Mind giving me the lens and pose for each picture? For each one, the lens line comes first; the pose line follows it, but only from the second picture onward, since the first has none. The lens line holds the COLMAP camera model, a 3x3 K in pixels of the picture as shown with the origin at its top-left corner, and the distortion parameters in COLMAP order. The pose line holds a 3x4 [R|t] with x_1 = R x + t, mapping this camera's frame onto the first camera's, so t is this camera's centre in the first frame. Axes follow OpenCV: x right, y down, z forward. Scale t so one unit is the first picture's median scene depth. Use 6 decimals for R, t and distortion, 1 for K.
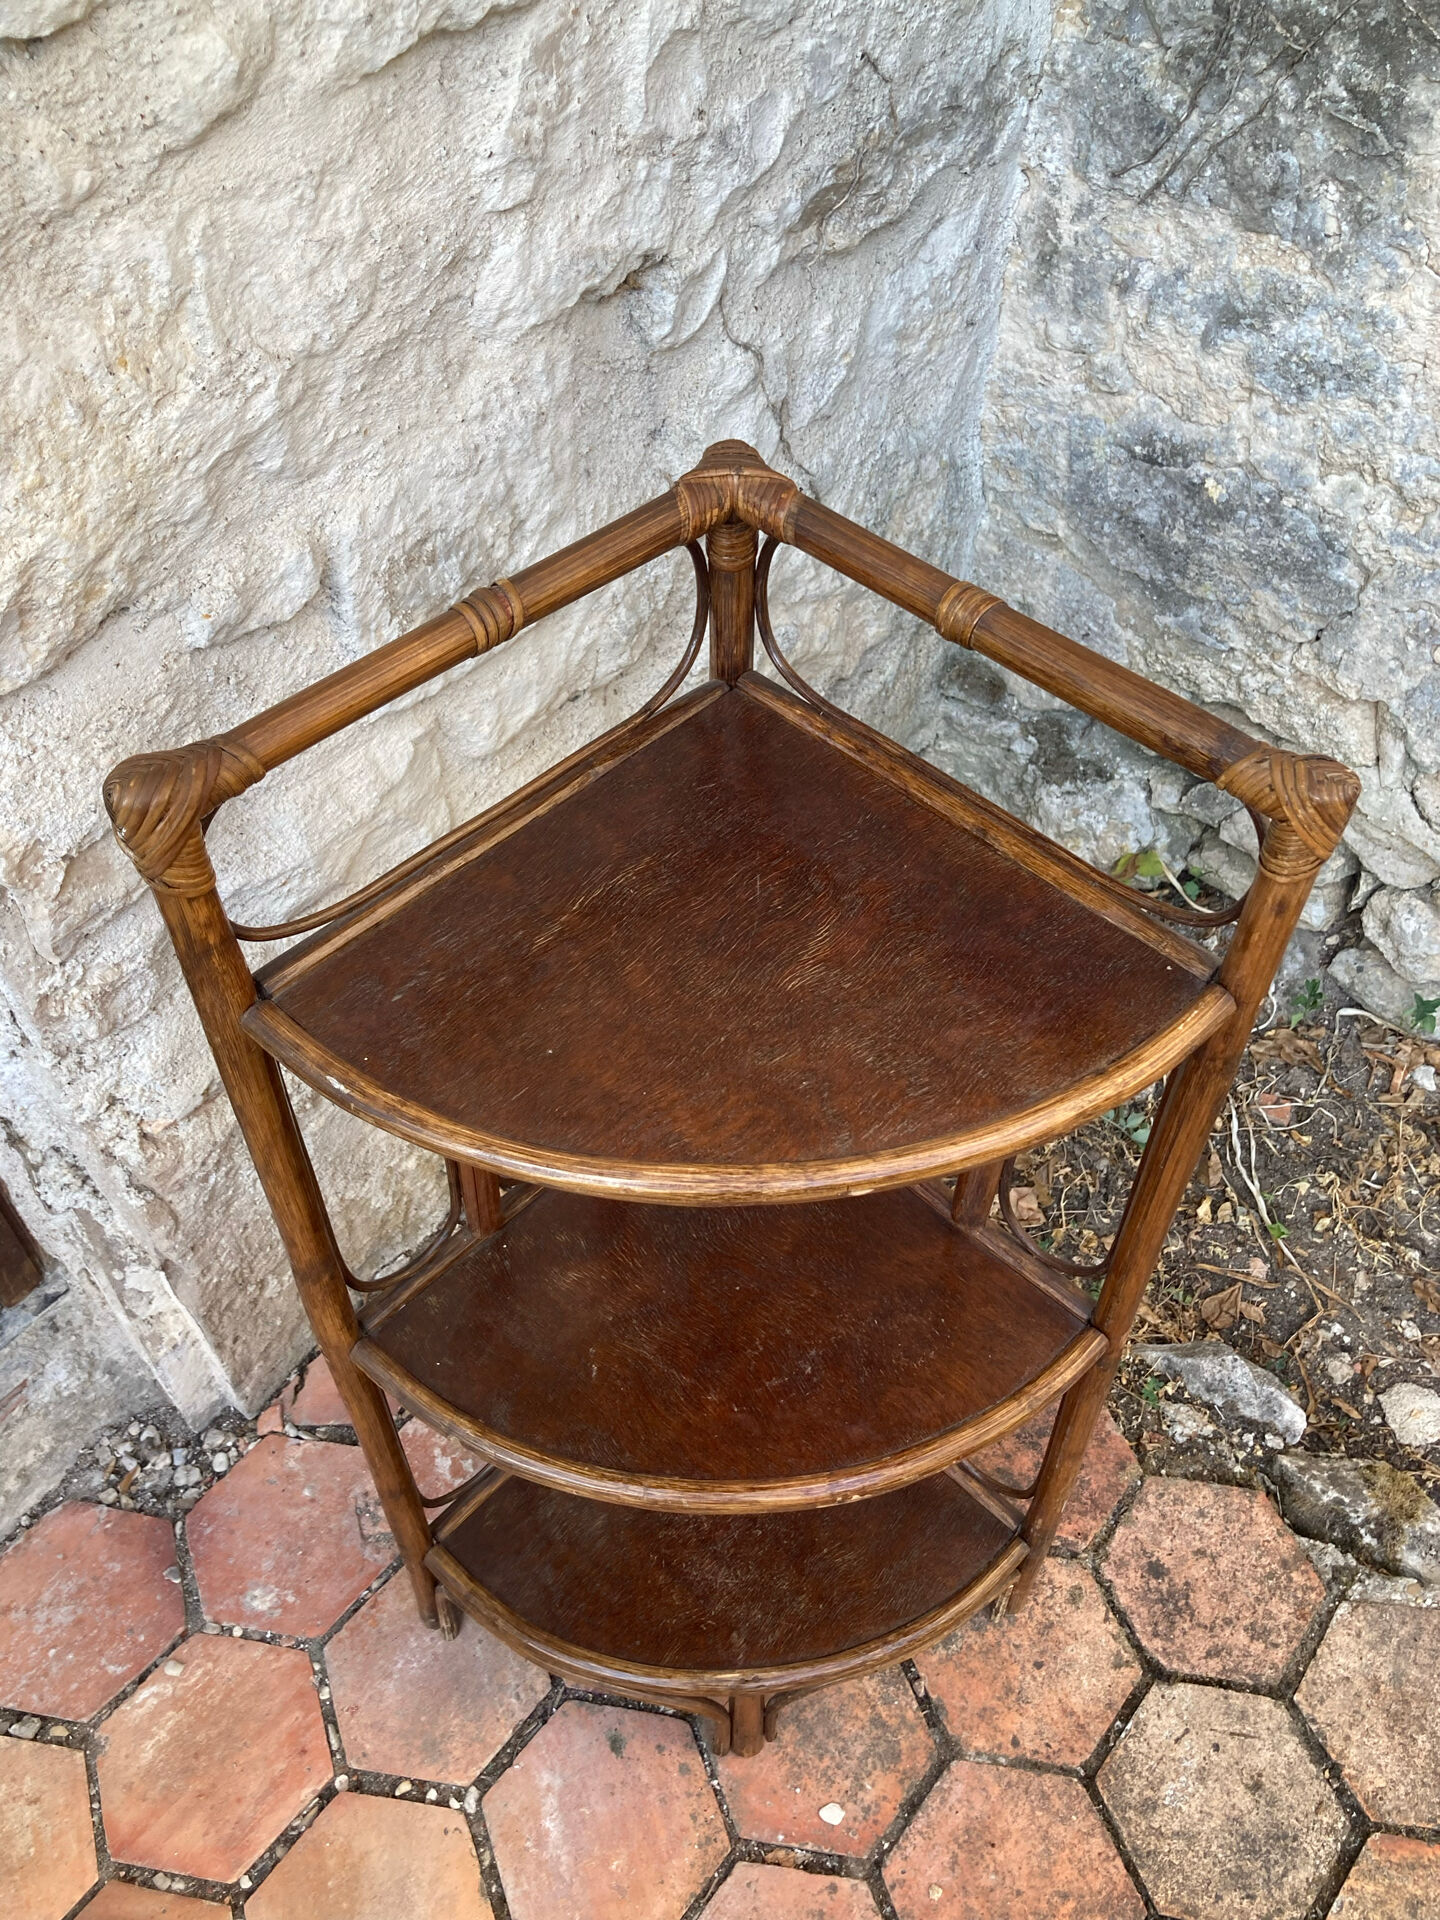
lens RADIAL K [[1694.0, 0, 719.9], [0, 1694.0, 964.6], [0, 0, 1]] dist [-0.015415, 0.040550]
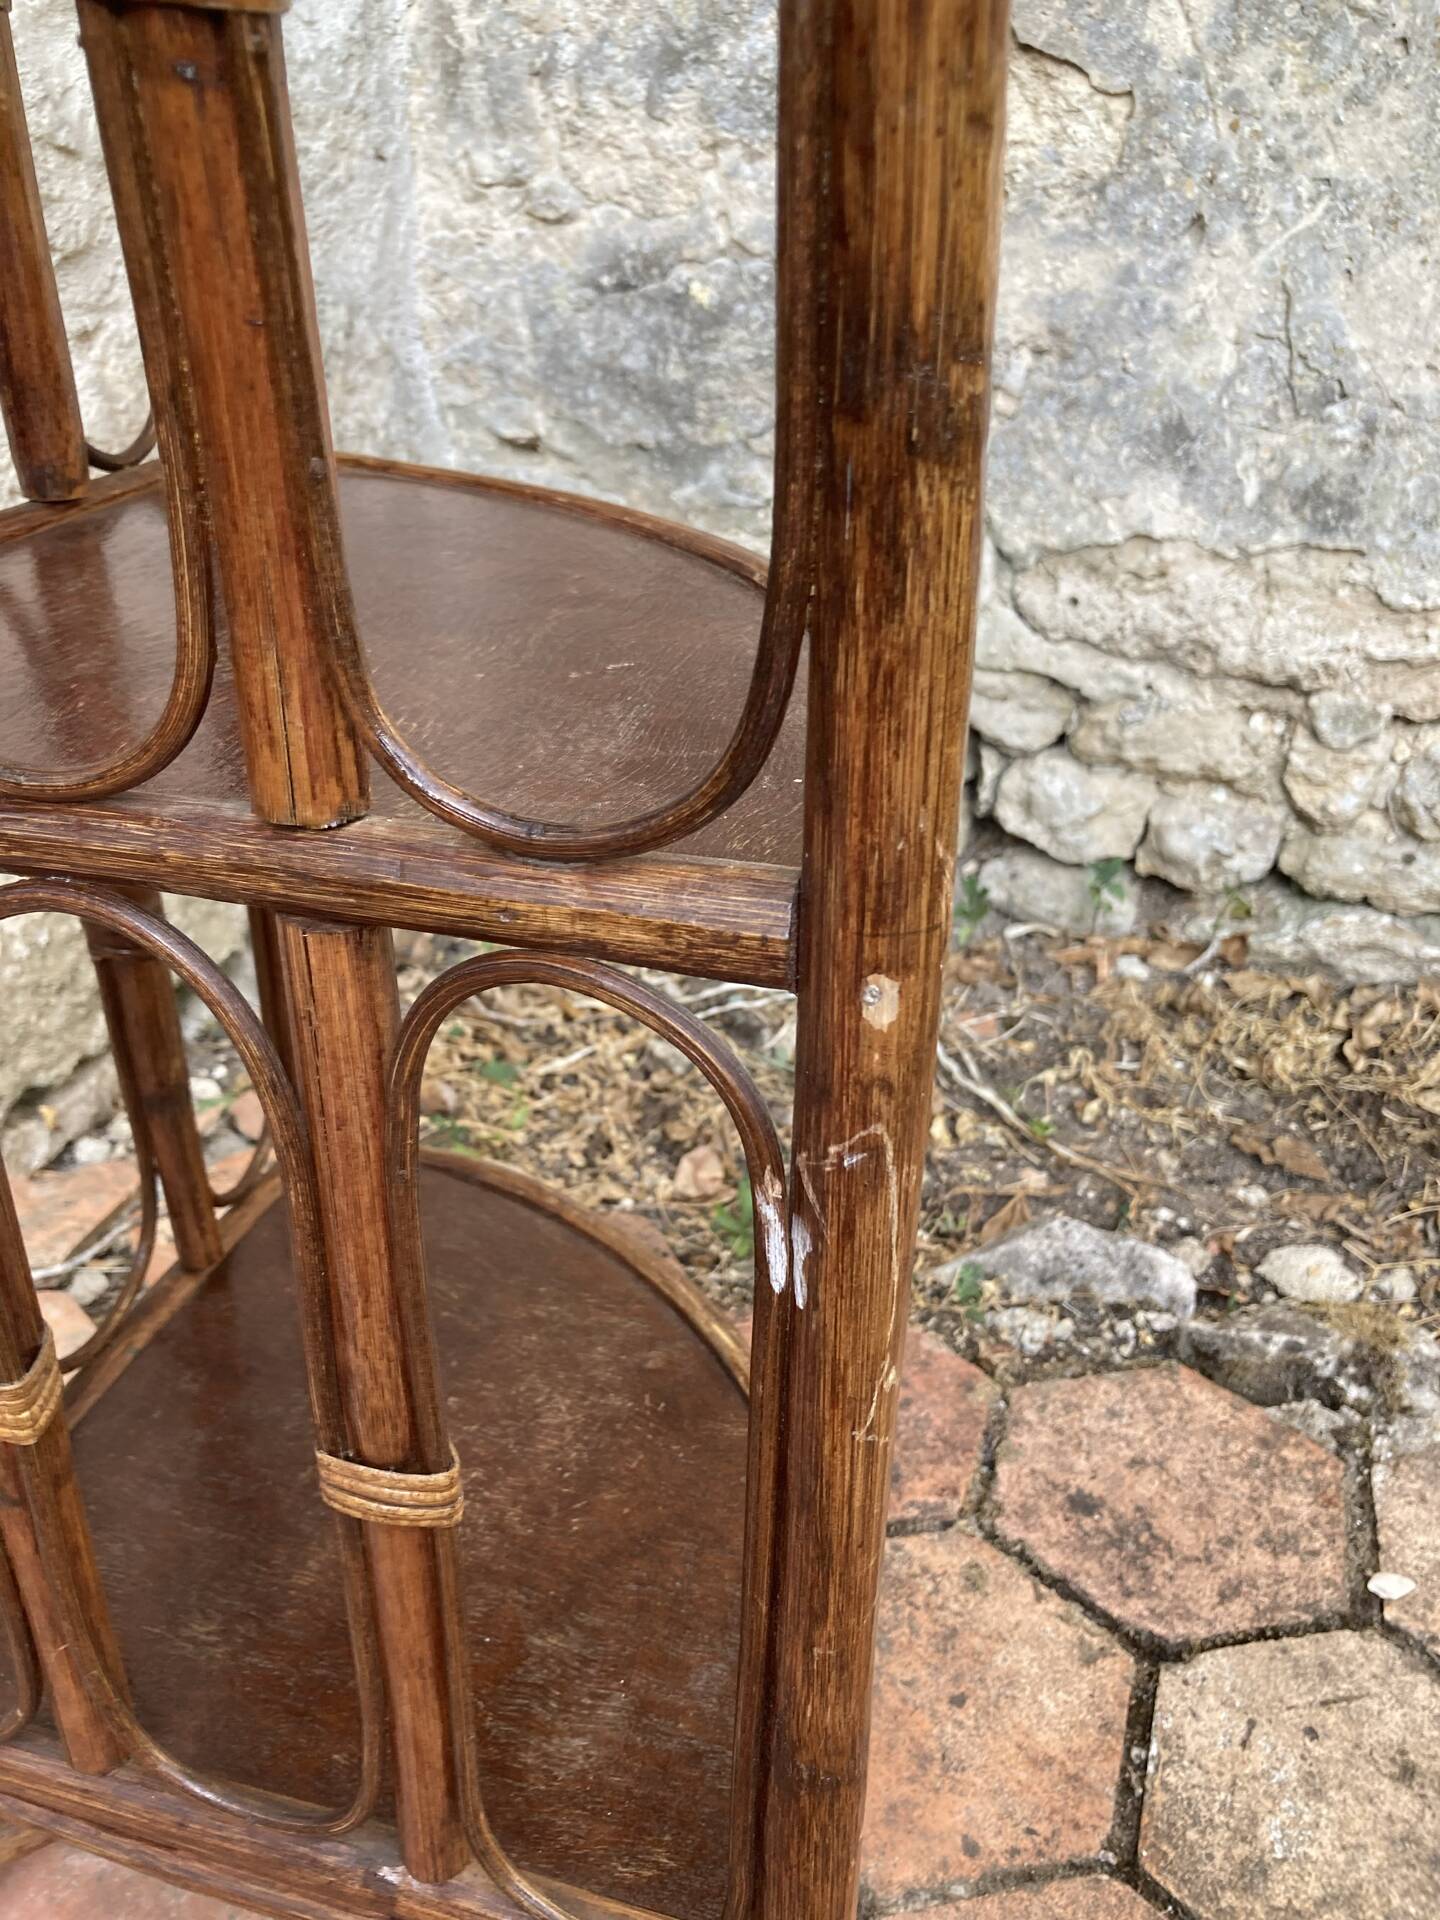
lens RADIAL K [[1604.2, 0, 699.0], [0, 1604.2, 957.9], [0, 0, 1]] dist [0.008374, 0.004087]
pose [[0.943696, -0.158753, 0.290232, 0.003260], [0.252150, 0.913102, -0.320415, 0.357033], [-0.214145, 0.375557, 0.901720, 0.497692]]
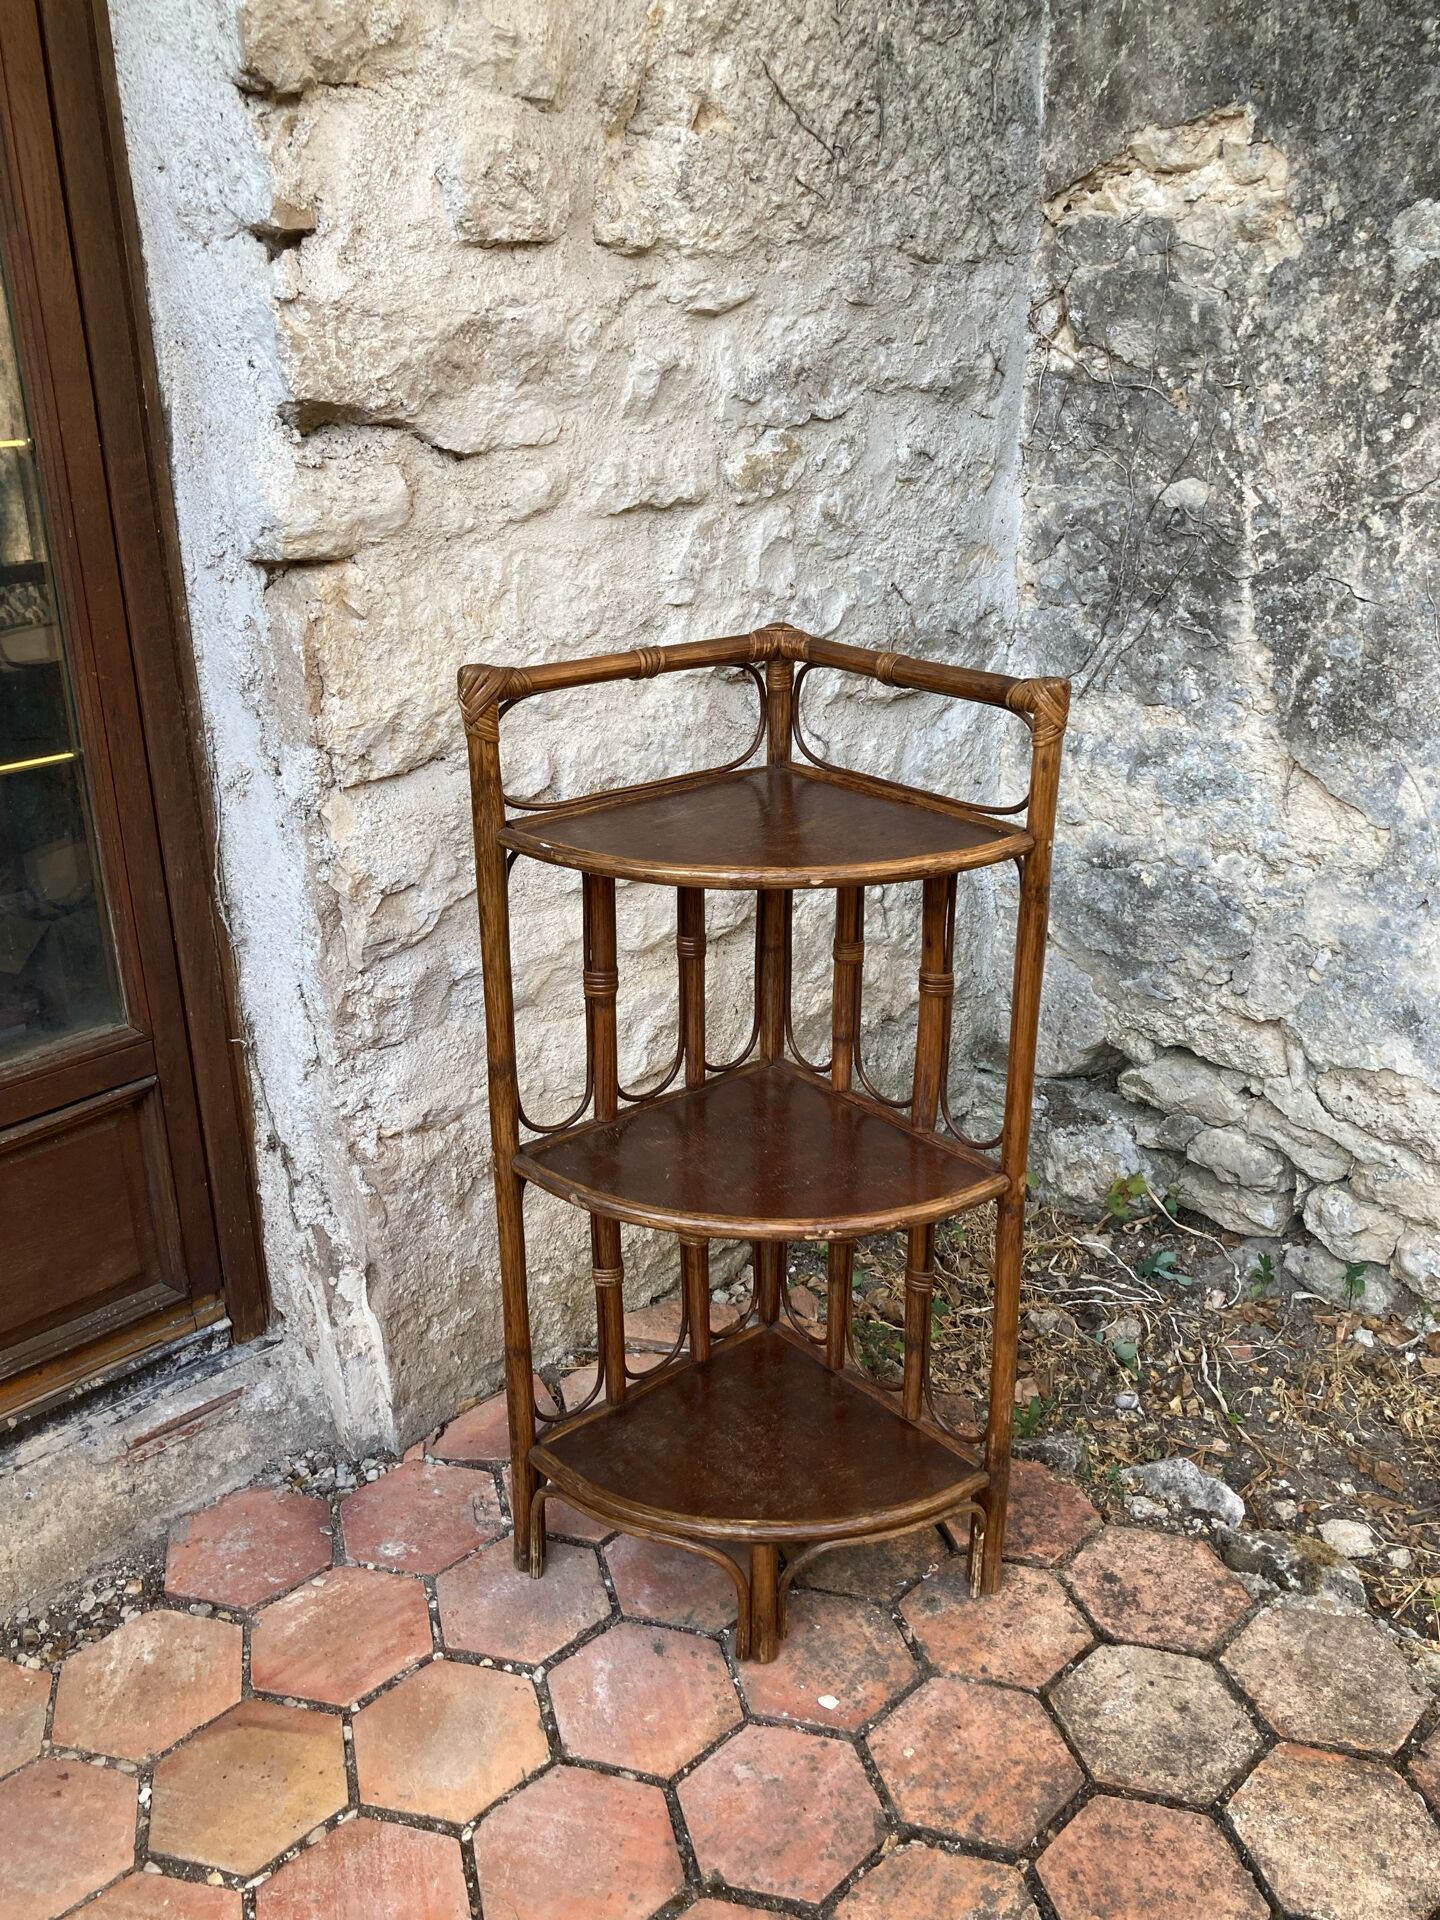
lens RADIAL K [[1682.3, 0, 724.1], [0, 1682.3, 937.7], [0, 0, 1]] dist [0.026146, -0.021530]
pose [[0.994899, 0.032166, -0.095612, 0.089112], [-0.073817, 0.878138, -0.472679, 0.593589], [0.068756, 0.477326, 0.876032, -0.333934]]
